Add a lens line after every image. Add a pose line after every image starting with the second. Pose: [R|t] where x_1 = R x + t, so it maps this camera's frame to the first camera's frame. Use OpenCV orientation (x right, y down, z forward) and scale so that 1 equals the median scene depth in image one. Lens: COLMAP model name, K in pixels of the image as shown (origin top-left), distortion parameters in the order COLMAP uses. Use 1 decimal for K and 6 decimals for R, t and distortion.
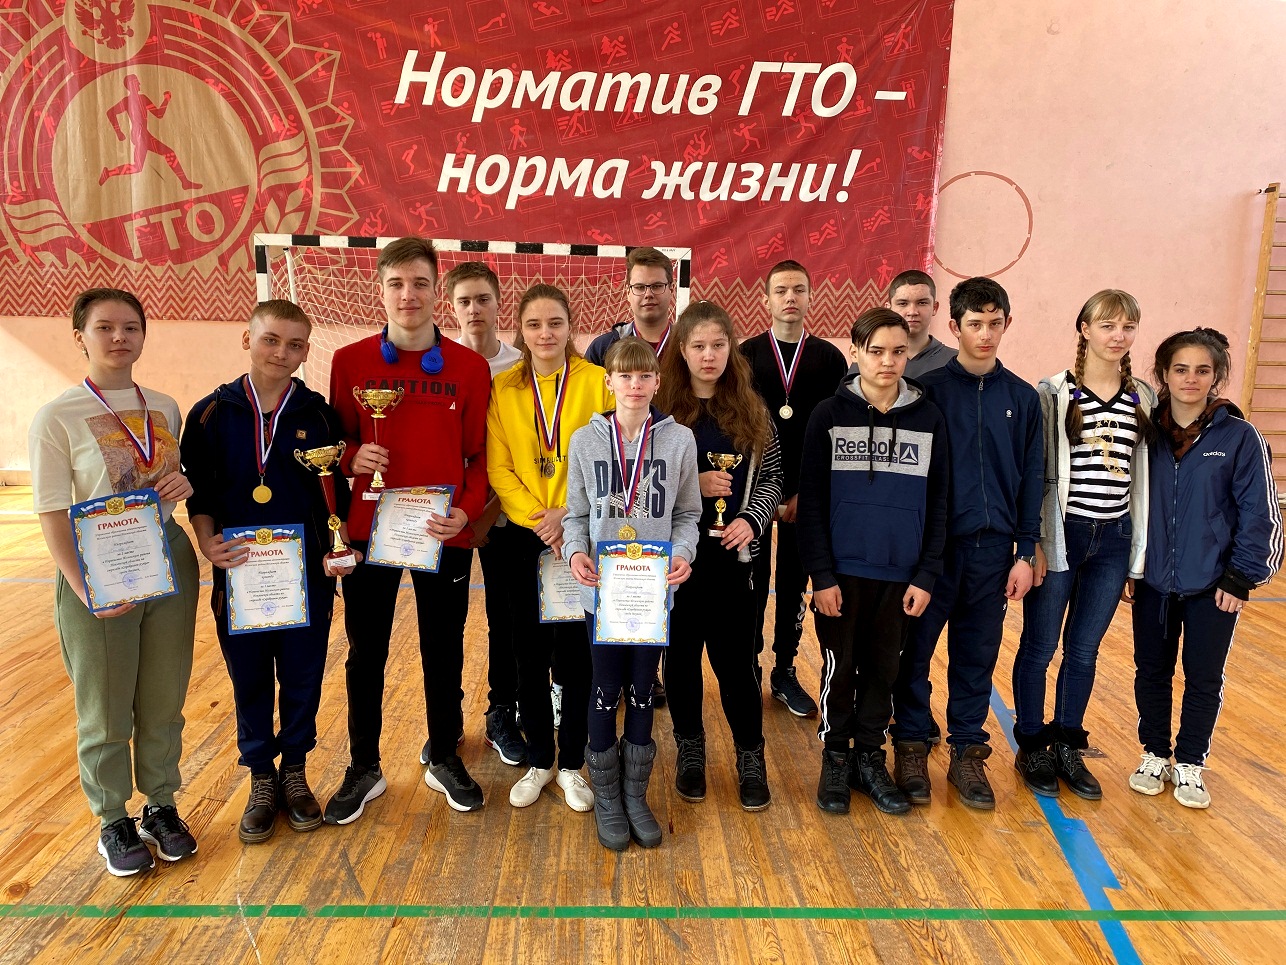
lens RADIAL K [[987.2, 0, 643.0], [0, 987.2, 482.5], [0, 0, 1]] dist [0.047784, -0.064251]
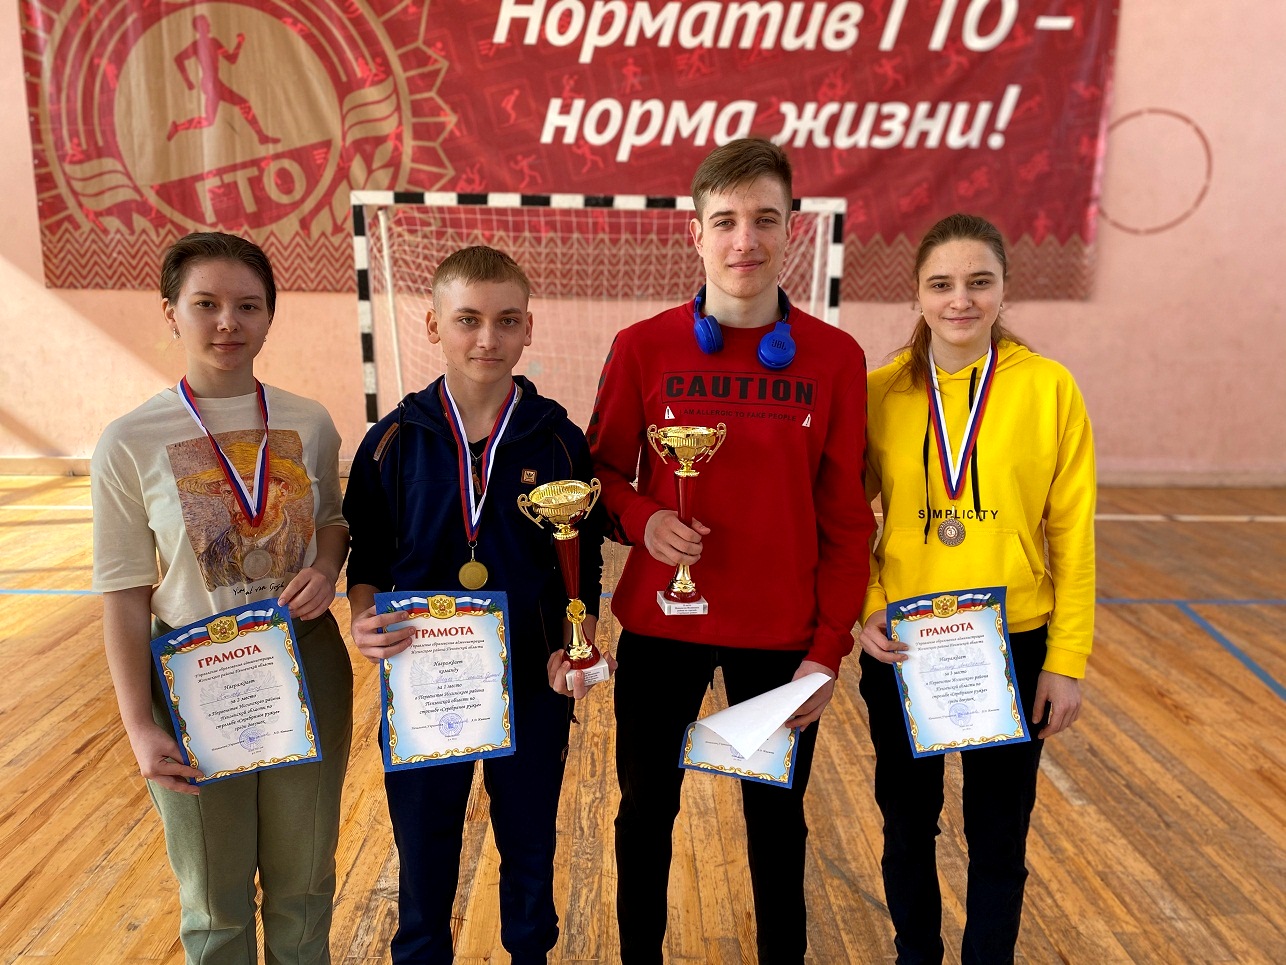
lens RADIAL K [[901.3, 0, 640.1], [0, 901.3, 460.6], [0, 0, 1]] dist [0.037921, -0.057826]
pose [[0.999828, -0.010199, -0.015521, -0.109226], [0.010645, 0.999526, 0.028902, -0.029685], [0.015219, -0.029062, 0.999462, 0.180003]]
